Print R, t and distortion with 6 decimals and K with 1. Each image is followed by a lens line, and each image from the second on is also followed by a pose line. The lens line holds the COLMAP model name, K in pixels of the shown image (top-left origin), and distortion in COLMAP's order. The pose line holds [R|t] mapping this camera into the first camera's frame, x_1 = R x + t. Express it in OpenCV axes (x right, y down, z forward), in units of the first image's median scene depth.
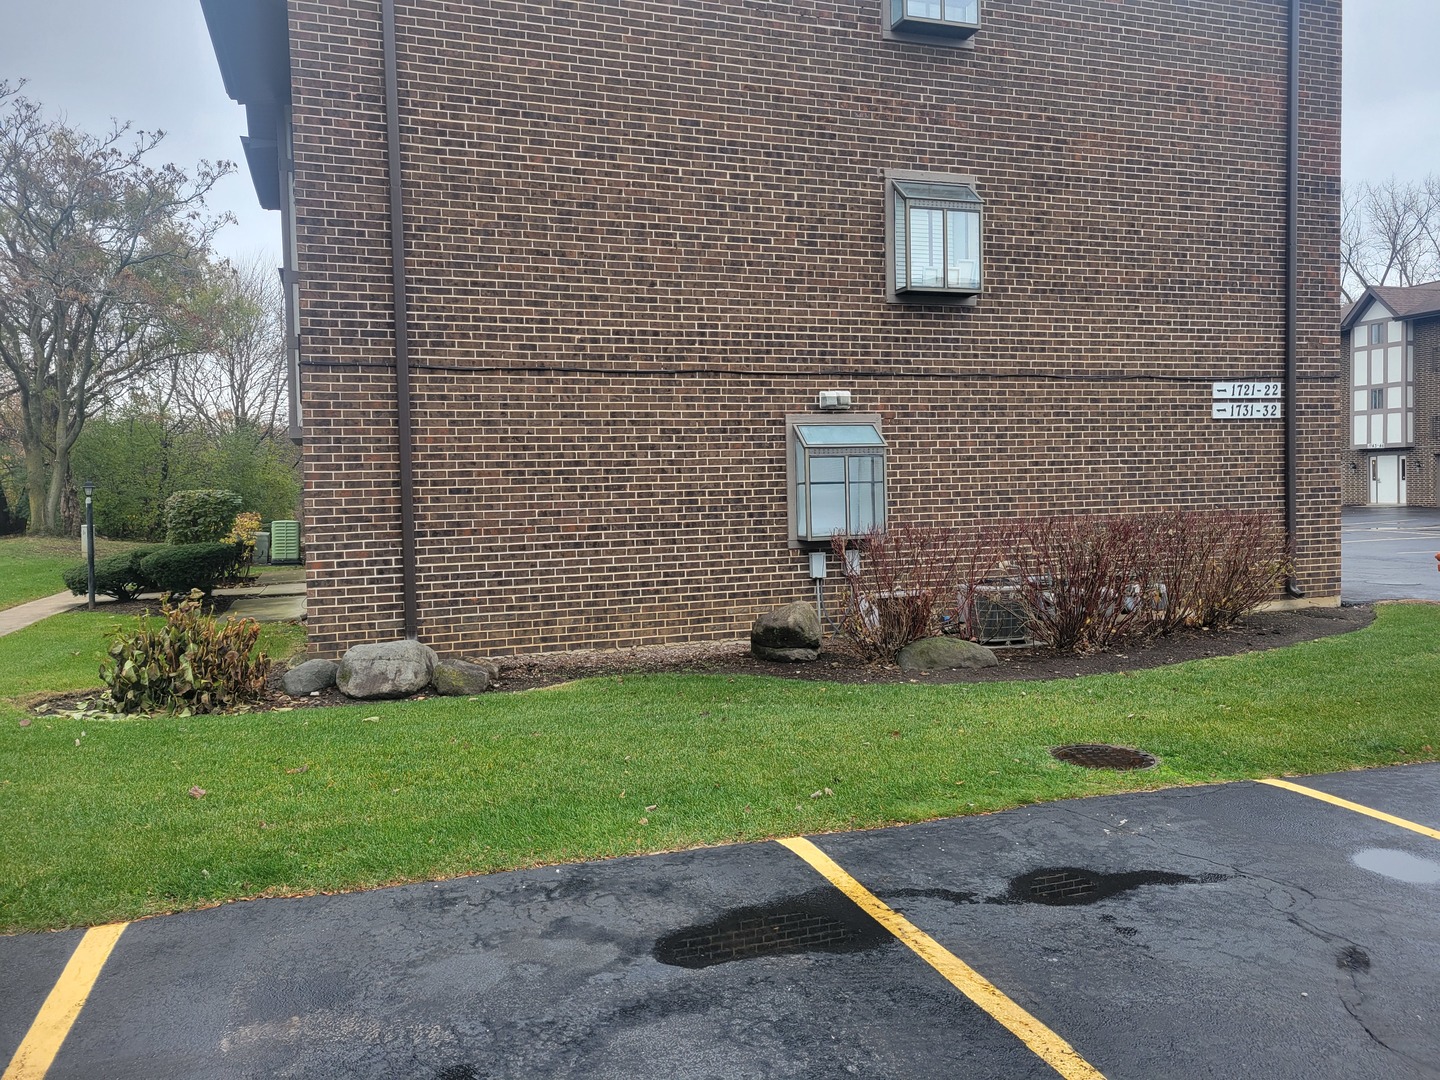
lens RADIAL K [[1151.8, 0, 727.3], [0, 1151.8, 509.3], [0, 0, 1]] dist [0.064515, -0.062342]
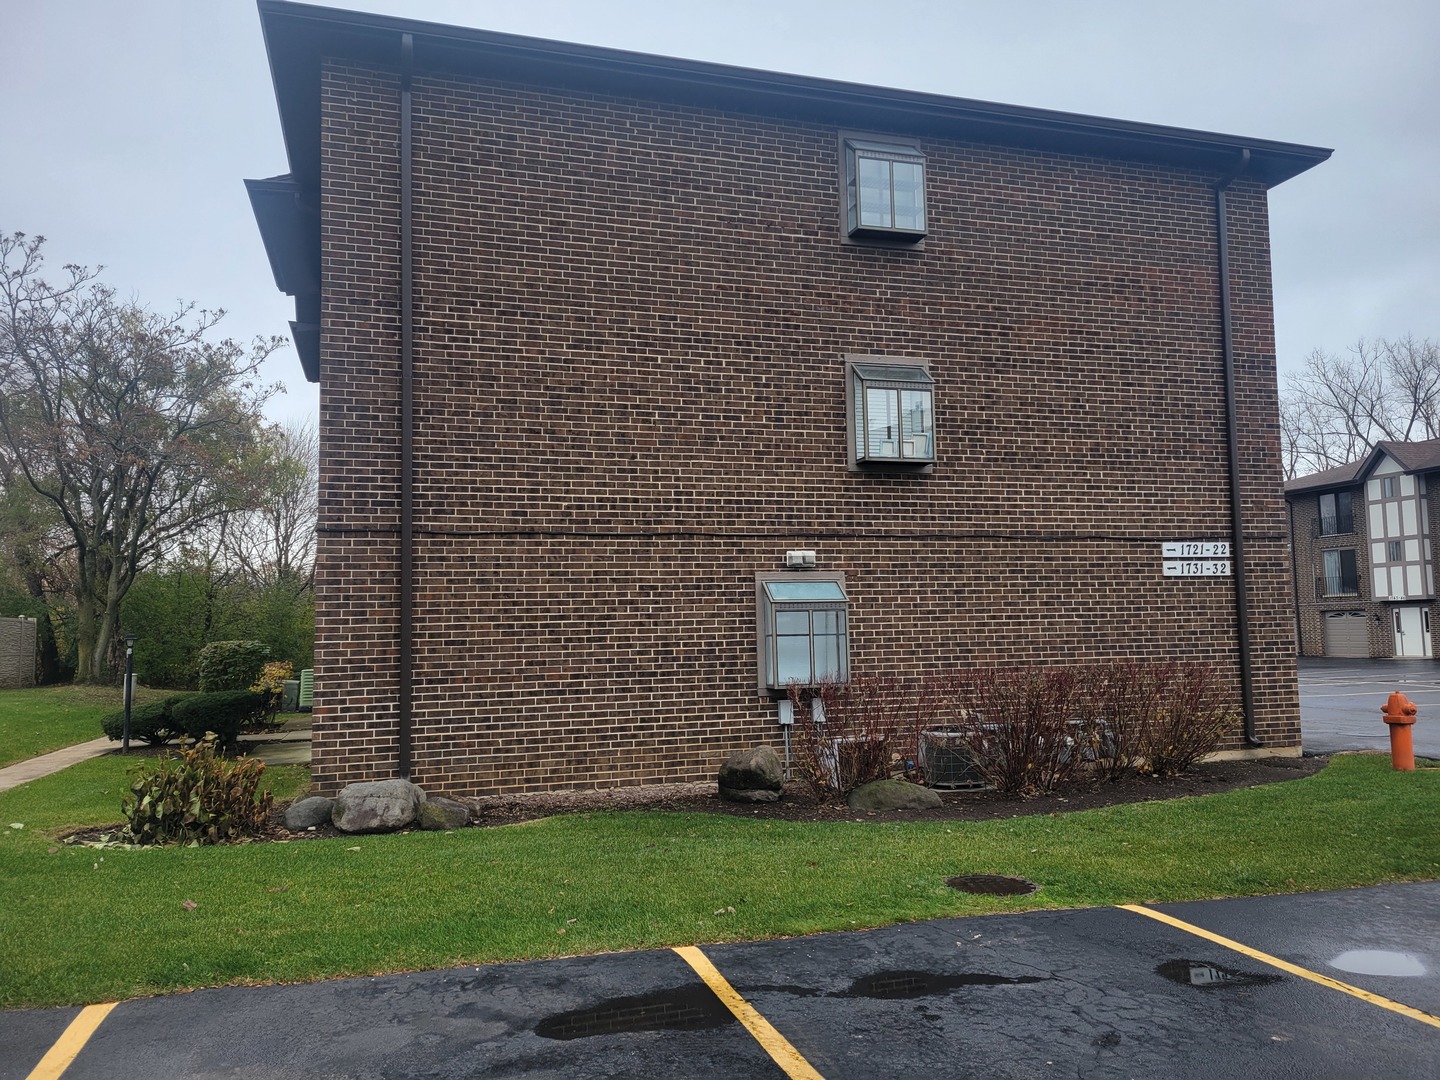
lens RADIAL K [[1151.8, 0, 727.3], [0, 1151.8, 509.3], [0, 0, 1]] dist [0.064515, -0.062342]
pose [[0.999354, -0.002271, -0.035859, 0.064165], [-0.002320, 0.991839, -0.127474, -0.001786], [0.035855, 0.127474, 0.991194, -0.097371]]
